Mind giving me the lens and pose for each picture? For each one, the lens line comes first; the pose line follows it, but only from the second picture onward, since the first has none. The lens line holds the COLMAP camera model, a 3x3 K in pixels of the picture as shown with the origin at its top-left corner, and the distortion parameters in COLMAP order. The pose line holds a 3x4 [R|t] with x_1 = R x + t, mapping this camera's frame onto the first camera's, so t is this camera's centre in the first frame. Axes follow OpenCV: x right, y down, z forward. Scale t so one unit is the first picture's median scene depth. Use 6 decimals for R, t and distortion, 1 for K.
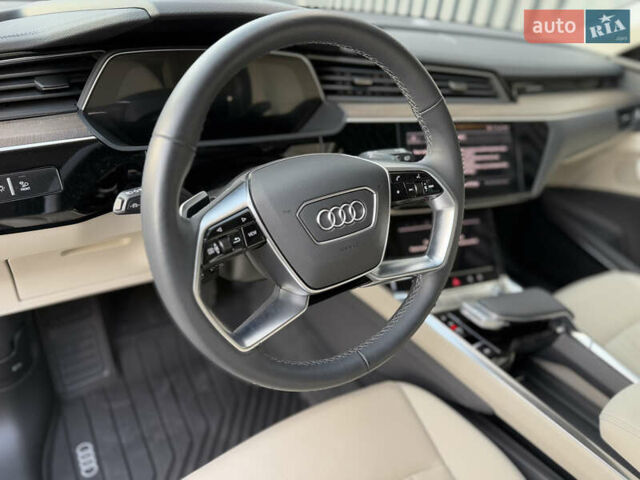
lens RADIAL K [[457.8, 0, 320.3], [0, 457.8, 237.7], [0, 0, 1]] dist [0.020238, -0.035413]
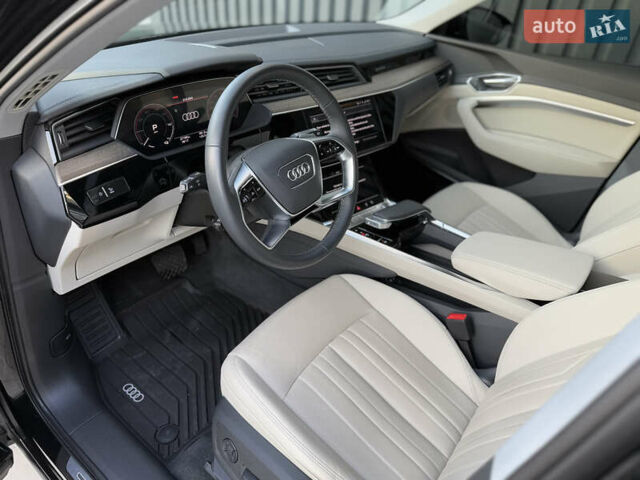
lens RADIAL K [[457.8, 0, 323.5], [0, 457.8, 238.0], [0, 0, 1]] dist [0.020238, -0.035413]
pose [[0.946457, -0.224574, 0.231917, -0.224190], [0.210191, 0.973932, 0.085300, 0.048517], [-0.245028, -0.031985, 0.968988, -0.529221]]
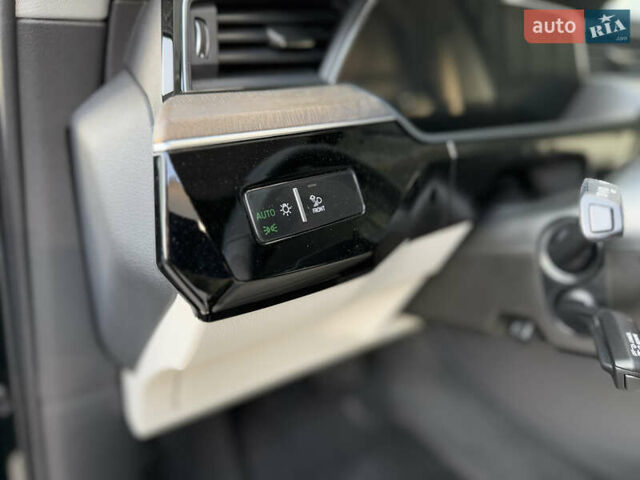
lens RADIAL K [[470.7, 0, 320.2], [0, 470.7, 242.6], [0, 0, 1]] dist [0.001067, -0.006336]
pose [[0.997952, -0.063707, -0.005734, -0.420964], [0.062918, 0.993820, -0.091449, -0.016058], [0.011525, 0.090901, 0.995793, 0.326558]]
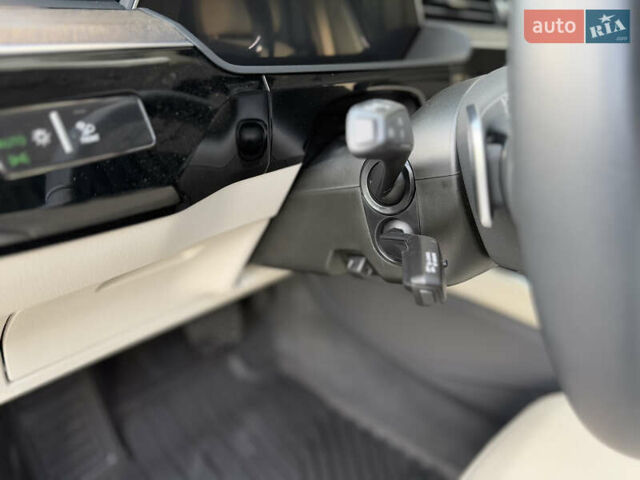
lens RADIAL K [[457.8, 0, 316.2], [0, 457.8, 237.9], [0, 0, 1]] dist [0.020238, -0.035413]
pose [[0.974250, -0.133158, 0.181952, -0.344060], [0.137093, 0.990516, -0.009163, 0.014536], [-0.179007, 0.033871, 0.983265, 0.347002]]
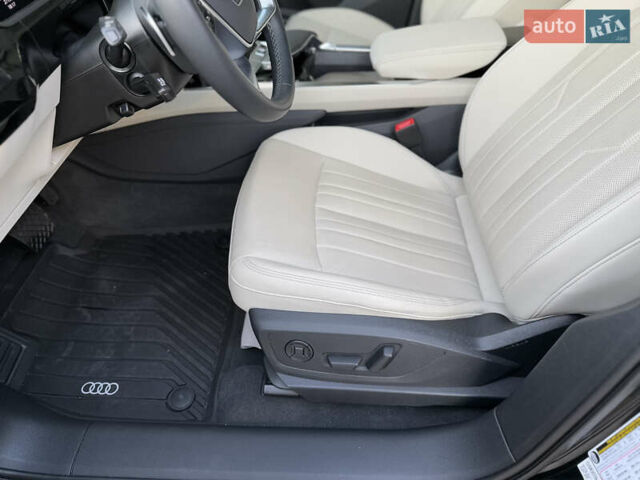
lens RADIAL K [[457.8, 0, 317.6], [0, 457.8, 244.5], [0, 0, 1]] dist [0.020238, -0.035413]
pose [[0.575526, -0.659642, 0.483366, -0.614912], [0.494122, 0.751472, 0.437189, 0.040217], [-0.651624, -0.012771, 0.758435, -0.112688]]
